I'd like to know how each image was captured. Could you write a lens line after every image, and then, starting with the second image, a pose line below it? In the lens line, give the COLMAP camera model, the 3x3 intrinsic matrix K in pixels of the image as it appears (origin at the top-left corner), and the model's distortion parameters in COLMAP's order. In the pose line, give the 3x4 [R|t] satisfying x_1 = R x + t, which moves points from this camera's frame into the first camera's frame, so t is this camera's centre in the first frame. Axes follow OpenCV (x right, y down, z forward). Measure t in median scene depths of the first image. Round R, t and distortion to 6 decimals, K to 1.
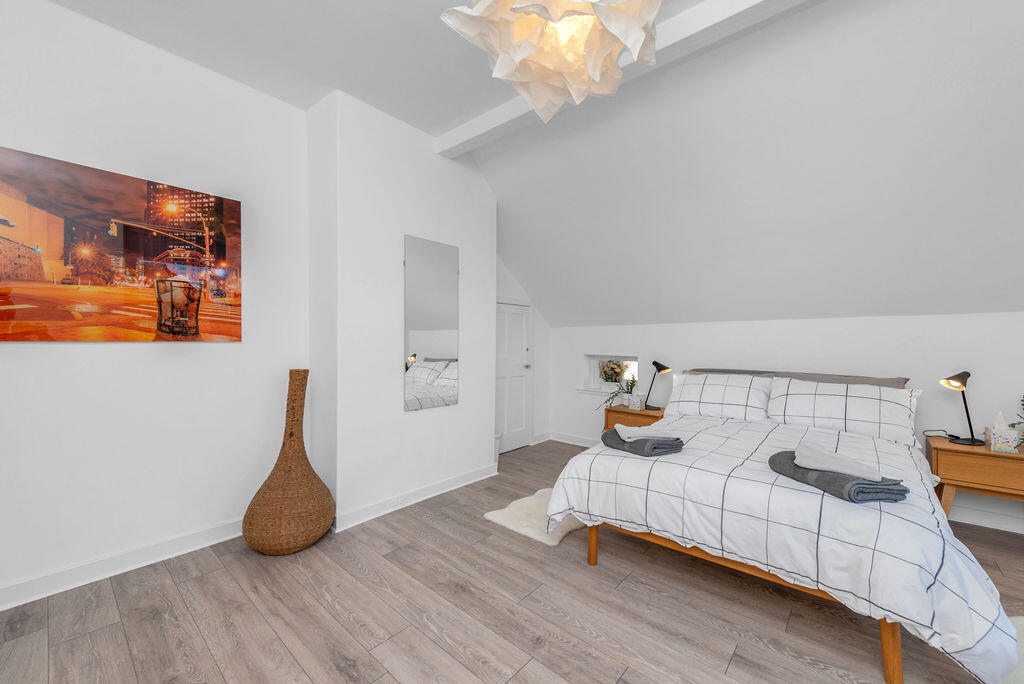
lens RADIAL K [[405.7, 0, 511.2], [0, 405.7, 340.3], [0, 0, 1]] dist [0.013202, -0.000668]
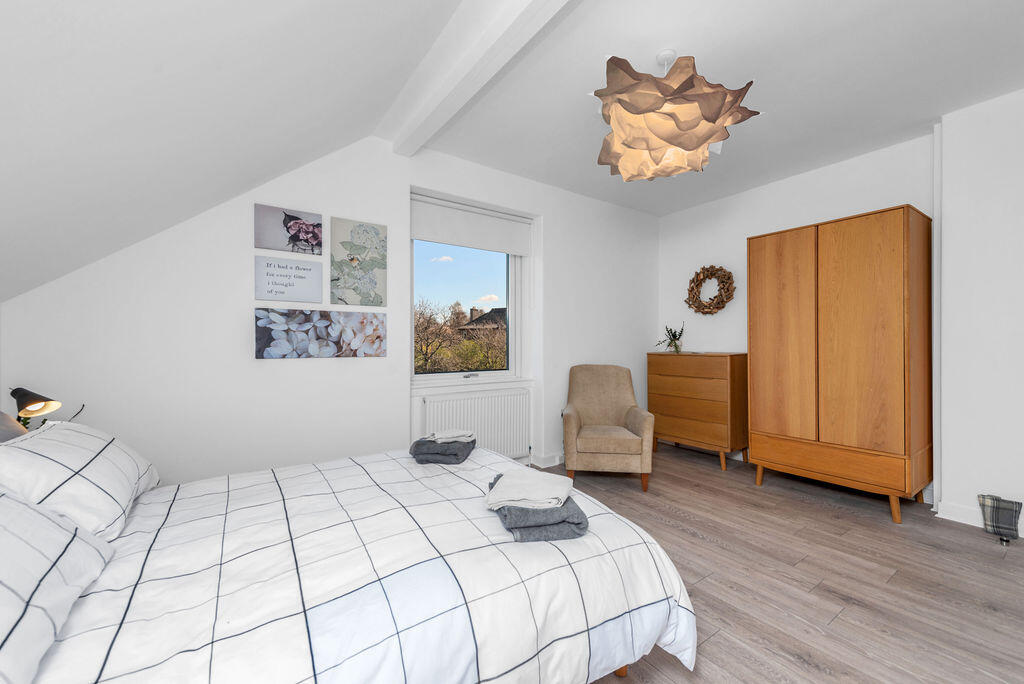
lens RADIAL K [[405.7, 0, 508.3], [0, 405.7, 340.7], [0, 0, 1]] dist [0.013202, -0.000668]
pose [[-0.968805, -0.004082, 0.247789, 0.219676], [-0.006021, 0.999957, -0.007069, 0.002234], [-0.247749, -0.008340, -0.968788, 1.753384]]
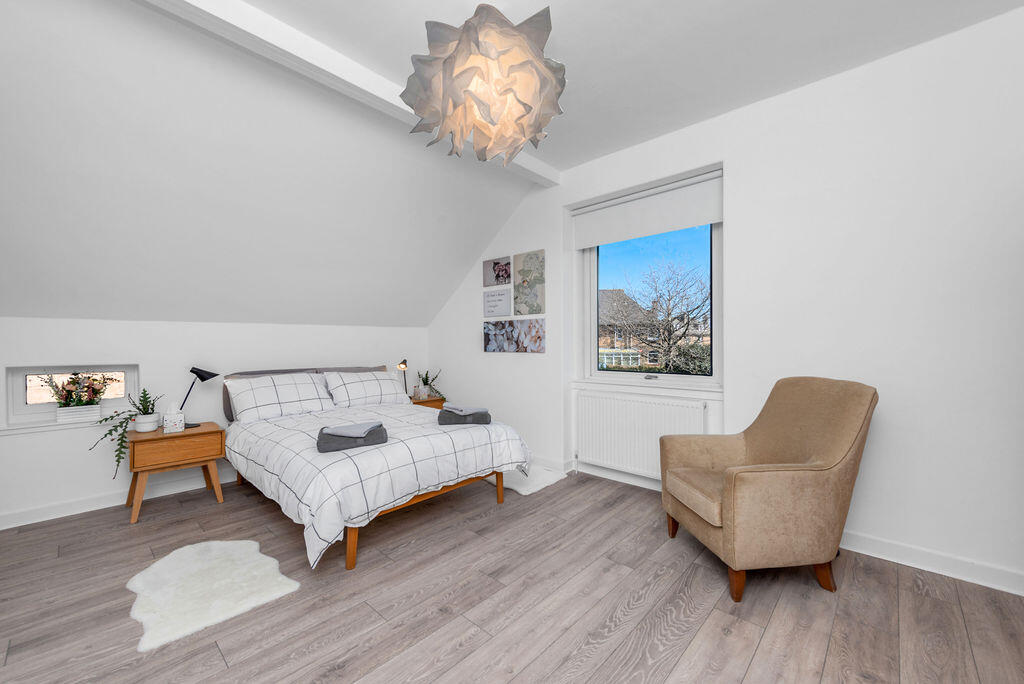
lens RADIAL K [[405.7, 0, 509.8], [0, 405.7, 345.0], [0, 0, 1]] dist [0.013202, -0.000668]
pose [[0.037955, -0.011018, 0.999219, -0.792521], [0.002881, 0.999936, 0.010916, -0.003694], [-0.999275, 0.002464, 0.037984, 0.589551]]
